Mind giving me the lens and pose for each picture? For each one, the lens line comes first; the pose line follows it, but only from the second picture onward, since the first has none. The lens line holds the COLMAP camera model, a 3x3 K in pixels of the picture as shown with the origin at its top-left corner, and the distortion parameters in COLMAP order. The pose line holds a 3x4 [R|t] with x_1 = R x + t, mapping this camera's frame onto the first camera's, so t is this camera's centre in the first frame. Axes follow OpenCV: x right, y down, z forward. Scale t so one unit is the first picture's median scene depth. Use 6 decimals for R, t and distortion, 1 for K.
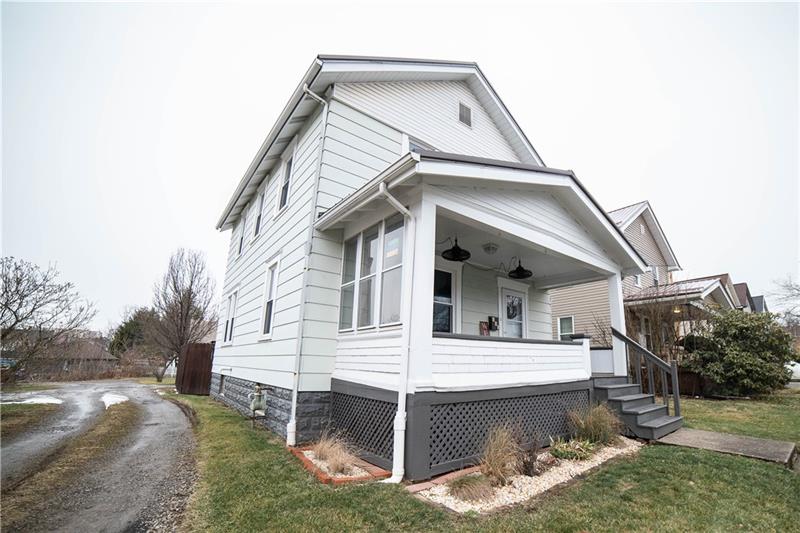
lens RADIAL K [[326.0, 0, 400.0], [0, 326.0, 266.5], [0, 0, 1]] dist [-0.101245, 0.033782]
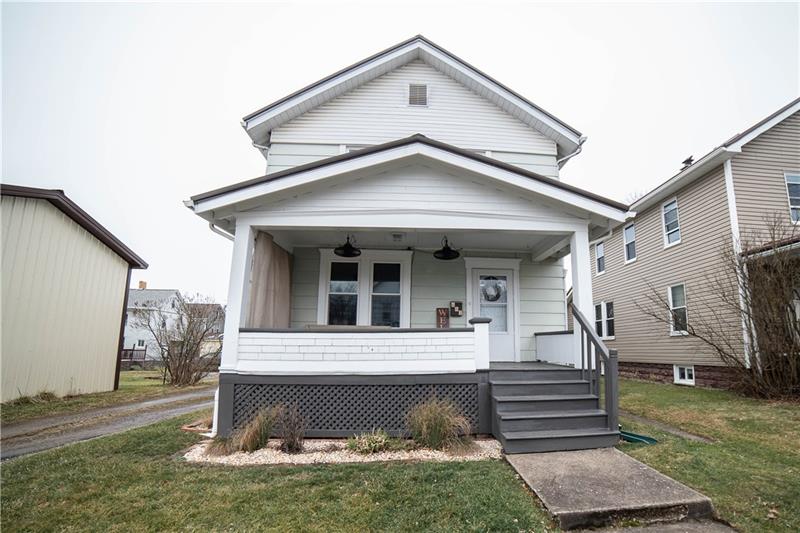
lens RADIAL K [[315.0, 0, 400.6], [0, 315.0, 279.2], [0, 0, 1]] dist [-0.090422, 0.029187]
pose [[0.845183, -0.131725, -0.517991, 0.684443], [0.166867, 0.985743, 0.021596, 0.047523], [0.507761, -0.104689, 0.855113, 0.158080]]
